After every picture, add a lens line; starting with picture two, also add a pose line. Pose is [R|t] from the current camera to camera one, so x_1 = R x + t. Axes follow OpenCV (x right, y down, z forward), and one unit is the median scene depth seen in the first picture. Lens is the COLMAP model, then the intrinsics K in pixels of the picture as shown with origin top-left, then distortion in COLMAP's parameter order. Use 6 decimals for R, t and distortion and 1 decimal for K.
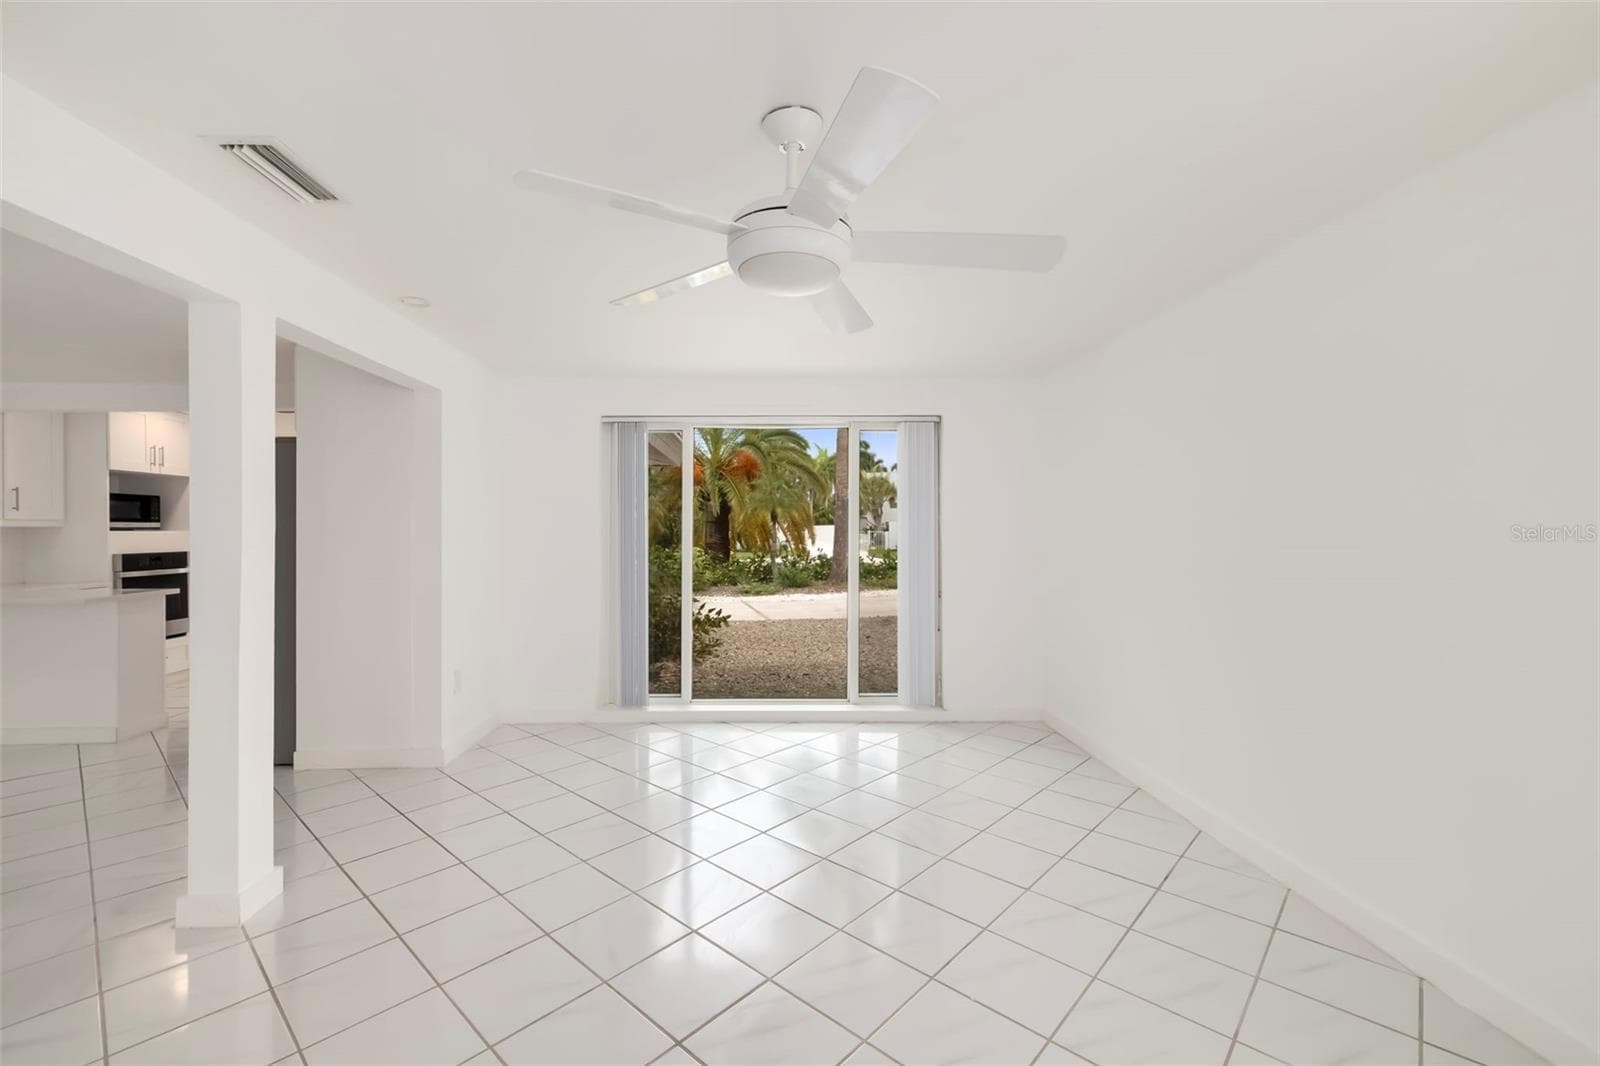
lens RADIAL K [[663.4, 0, 783.9], [0, 663.4, 528.5], [0, 0, 1]] dist [-0.002154, -0.000248]
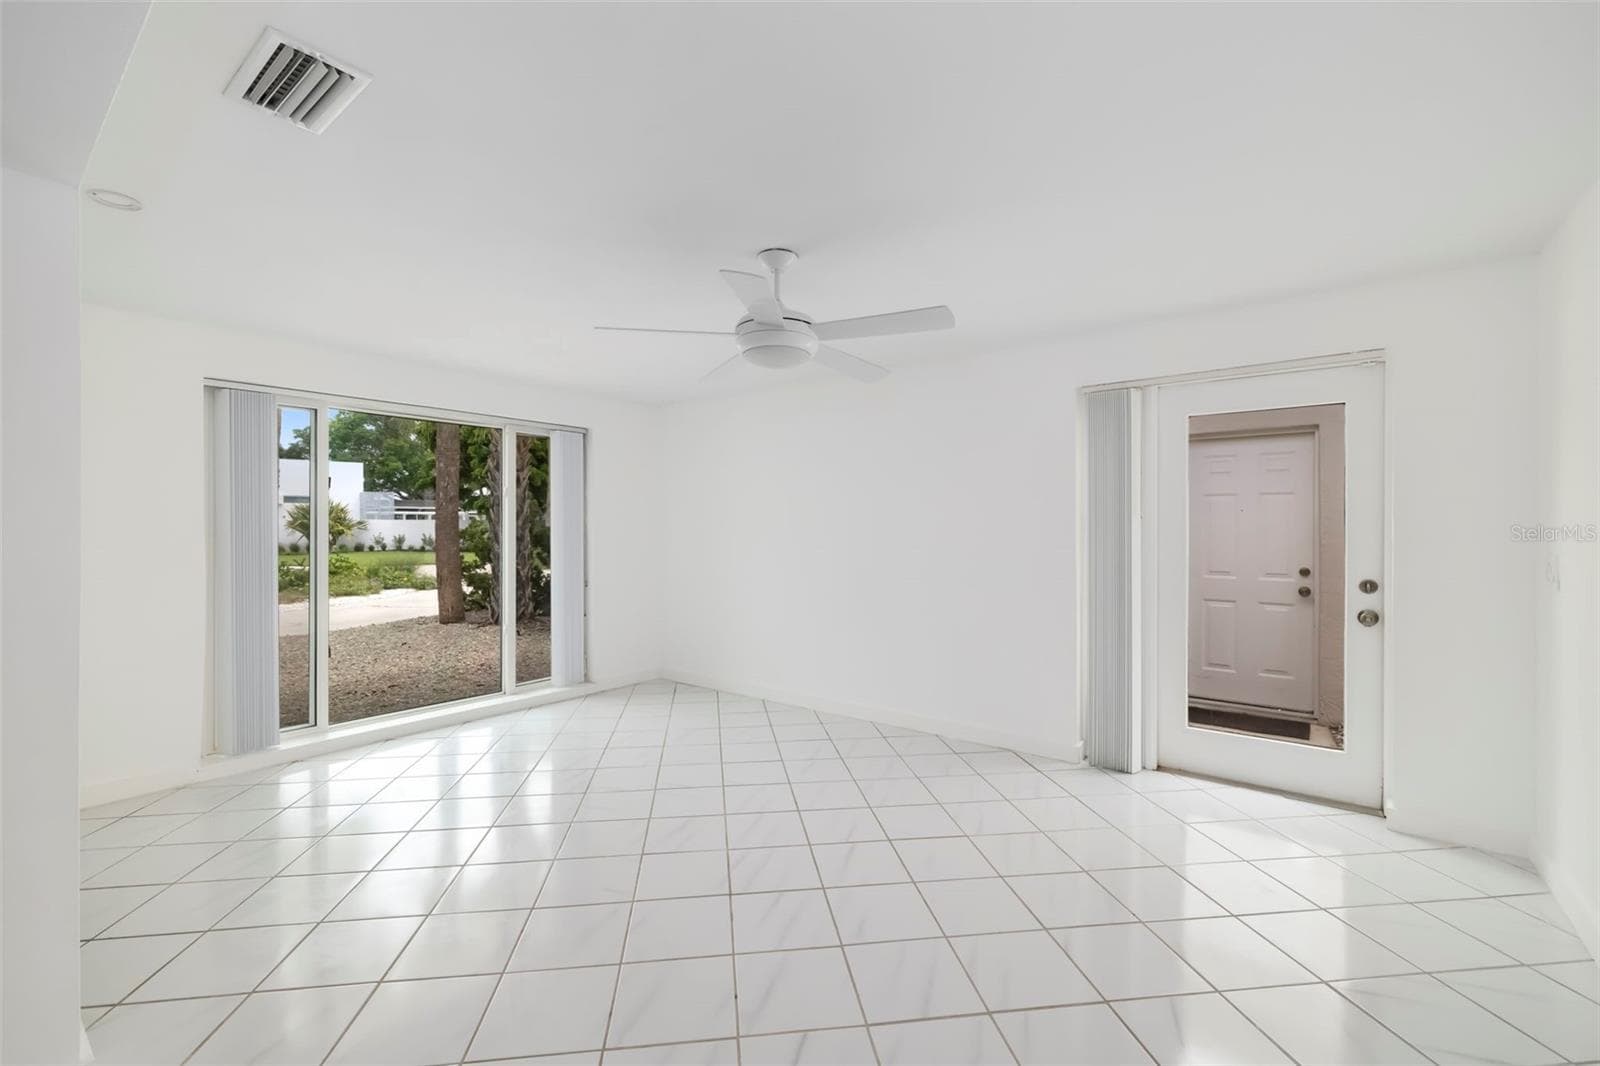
lens RADIAL K [[663.4, 0, 783.9], [0, 663.4, 528.5], [0, 0, 1]] dist [-0.002154, -0.000248]
pose [[0.636459, 0.000721, 0.771310, -0.434100], [-0.001537, 0.999999, 0.000333, 0.002371], [-0.771309, -0.001397, 0.636459, 0.006321]]
